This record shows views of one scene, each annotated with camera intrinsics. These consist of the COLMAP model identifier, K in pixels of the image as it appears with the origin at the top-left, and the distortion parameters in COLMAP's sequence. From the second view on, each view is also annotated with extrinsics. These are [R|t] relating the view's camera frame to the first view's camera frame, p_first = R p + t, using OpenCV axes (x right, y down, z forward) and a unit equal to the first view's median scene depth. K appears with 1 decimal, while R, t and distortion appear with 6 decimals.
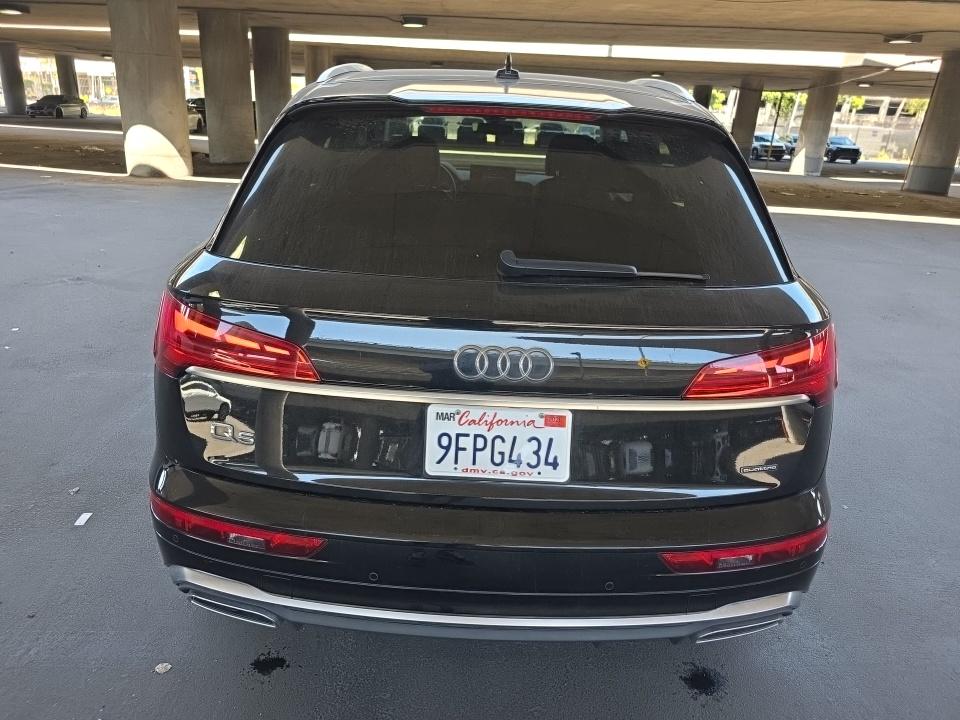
lens RADIAL K [[638.6, 0, 474.9], [0, 638.6, 361.0], [0, 0, 1]] dist [0.031073, -0.033036]
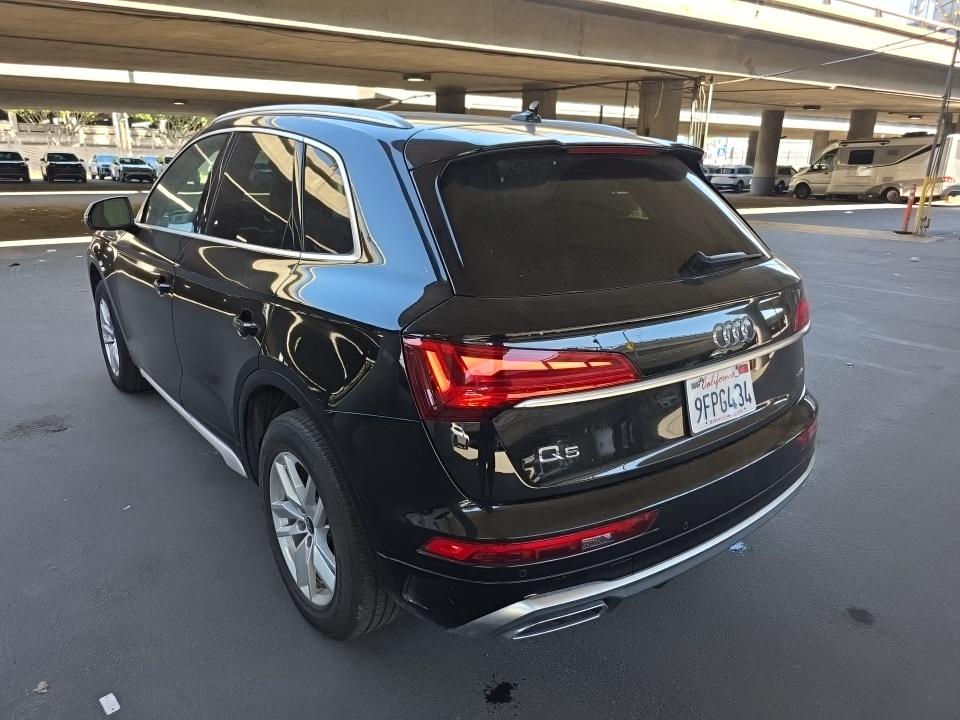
lens RADIAL K [[638.6, 0, 474.9], [0, 638.6, 361.0], [0, 0, 1]] dist [0.031073, -0.033036]
pose [[0.785308, -0.219872, 0.578747, -1.132086], [0.241336, 0.969580, 0.040882, -0.120981], [-0.570131, 0.107568, 0.814482, 0.192956]]
